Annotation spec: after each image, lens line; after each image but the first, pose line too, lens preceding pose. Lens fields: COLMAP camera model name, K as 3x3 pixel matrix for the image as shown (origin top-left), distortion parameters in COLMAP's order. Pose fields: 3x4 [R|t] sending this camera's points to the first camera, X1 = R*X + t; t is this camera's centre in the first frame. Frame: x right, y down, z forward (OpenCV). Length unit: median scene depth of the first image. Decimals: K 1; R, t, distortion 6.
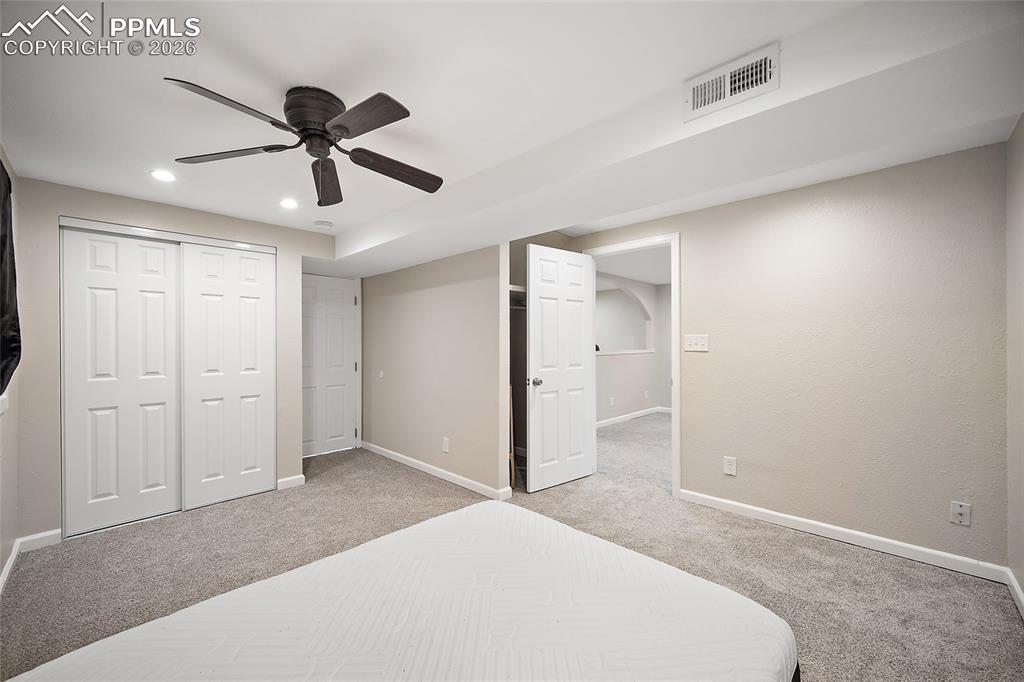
lens RADIAL K [[402.4, 0, 508.9], [0, 402.4, 336.2], [0, 0, 1]] dist [-0.002006, -0.000142]
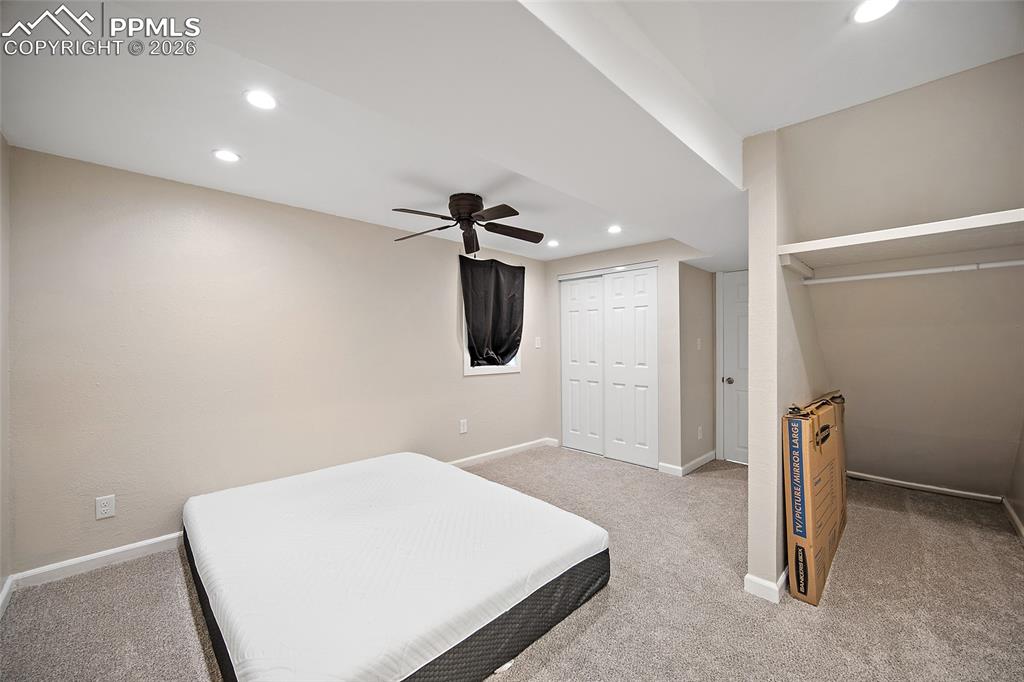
lens RADIAL K [[402.4, 0, 506.6], [0, 402.4, 341.5], [0, 0, 1]] dist [-0.002006, -0.000142]
pose [[-0.029425, -0.002794, -0.999563, 0.642525], [0.005061, 0.999983, -0.002944, 0.014009], [0.999554, -0.005146, -0.029410, 0.658554]]
